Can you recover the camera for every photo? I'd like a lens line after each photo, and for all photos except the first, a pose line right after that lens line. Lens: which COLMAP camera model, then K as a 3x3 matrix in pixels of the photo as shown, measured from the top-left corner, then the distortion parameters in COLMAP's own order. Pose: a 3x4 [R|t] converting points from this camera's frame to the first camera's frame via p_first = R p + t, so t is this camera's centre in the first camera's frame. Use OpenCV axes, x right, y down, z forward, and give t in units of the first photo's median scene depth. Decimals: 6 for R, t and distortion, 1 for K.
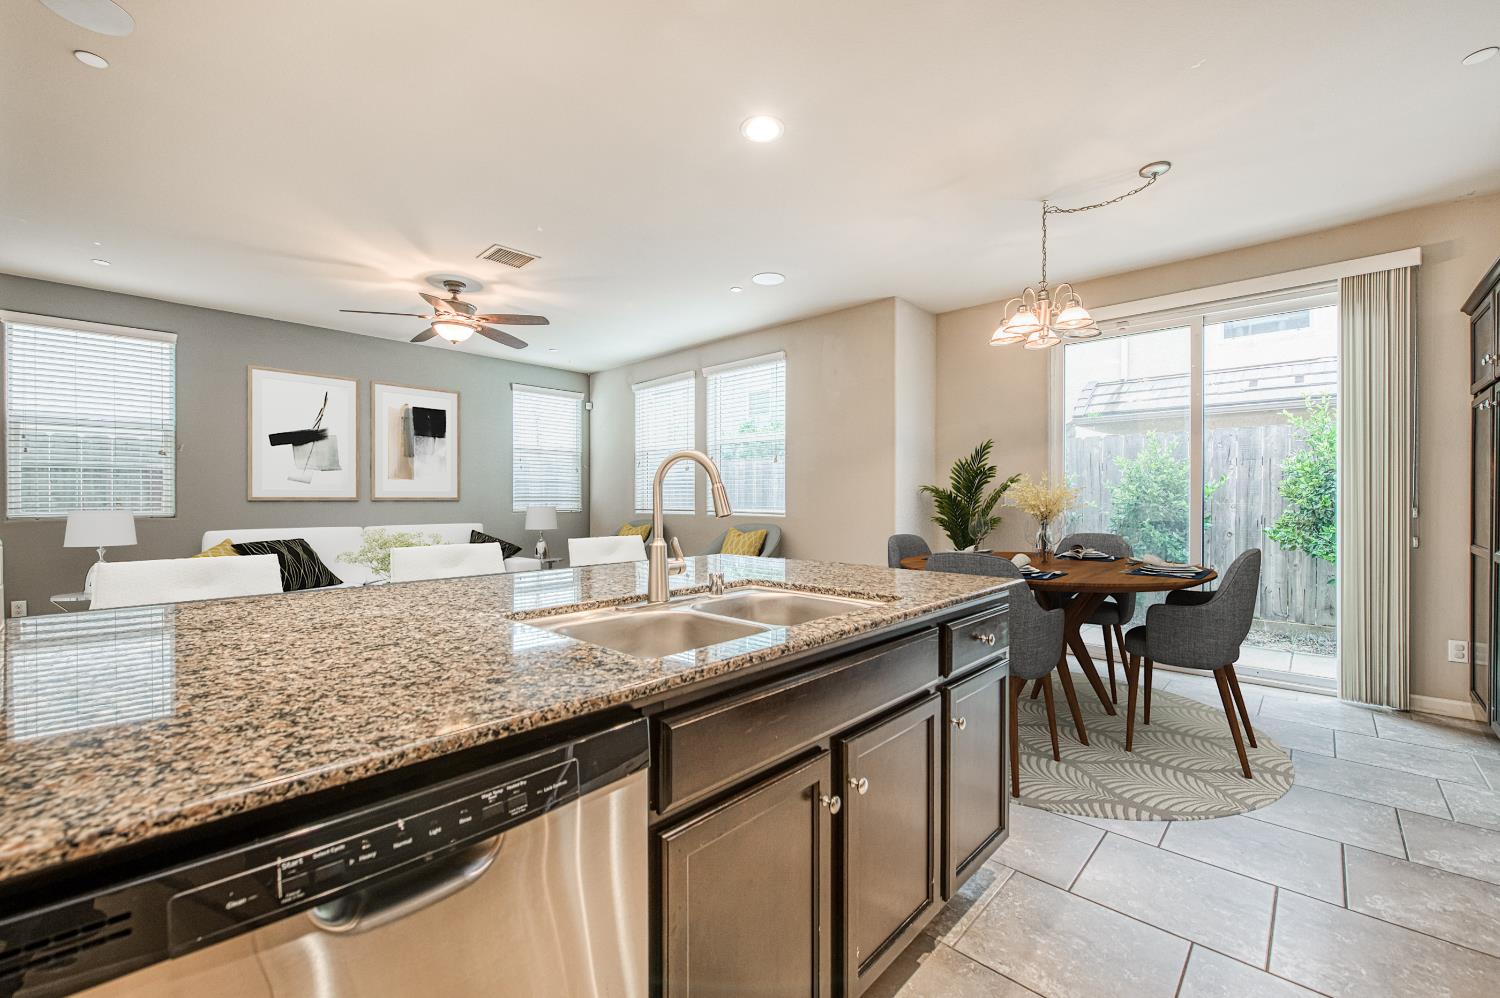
lens RADIAL K [[584.0, 0, 744.9], [0, 584.0, 498.5], [0, 0, 1]] dist [-0.004147, -0.000955]
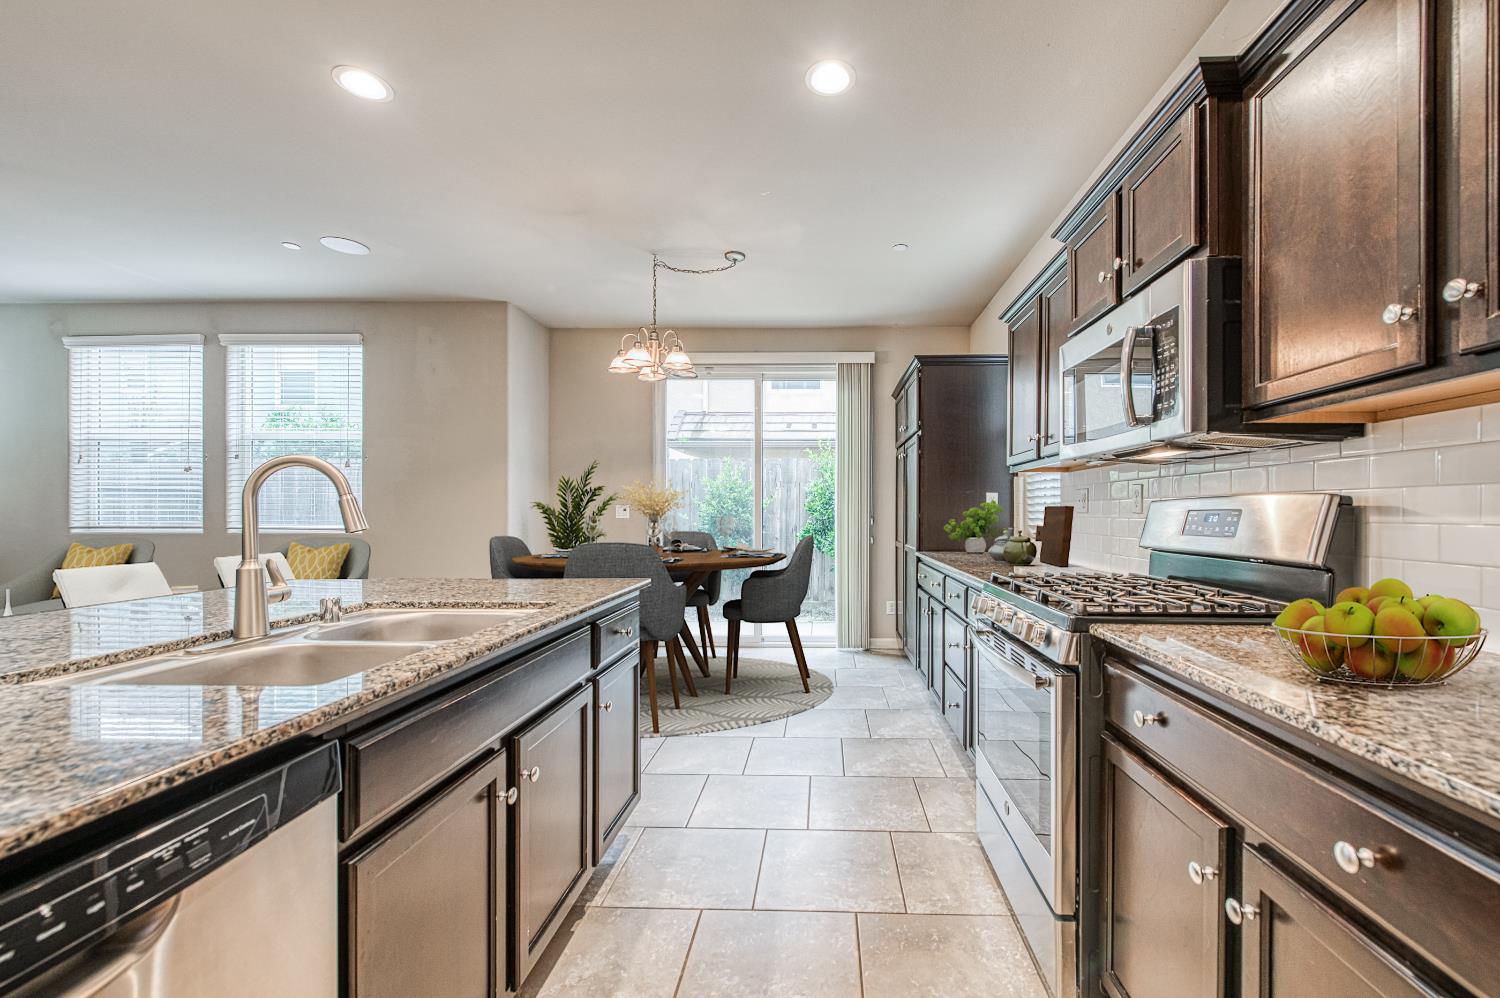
lens RADIAL K [[603.7, 0, 742.7], [0, 603.7, 500.4], [0, 0, 1]] dist [-0.002907, -0.000321]
pose [[0.797447, 0.012693, 0.603255, -0.142023], [-0.001681, 0.999822, -0.018814, -0.001081], [-0.603386, 0.013989, 0.797326, -0.118870]]
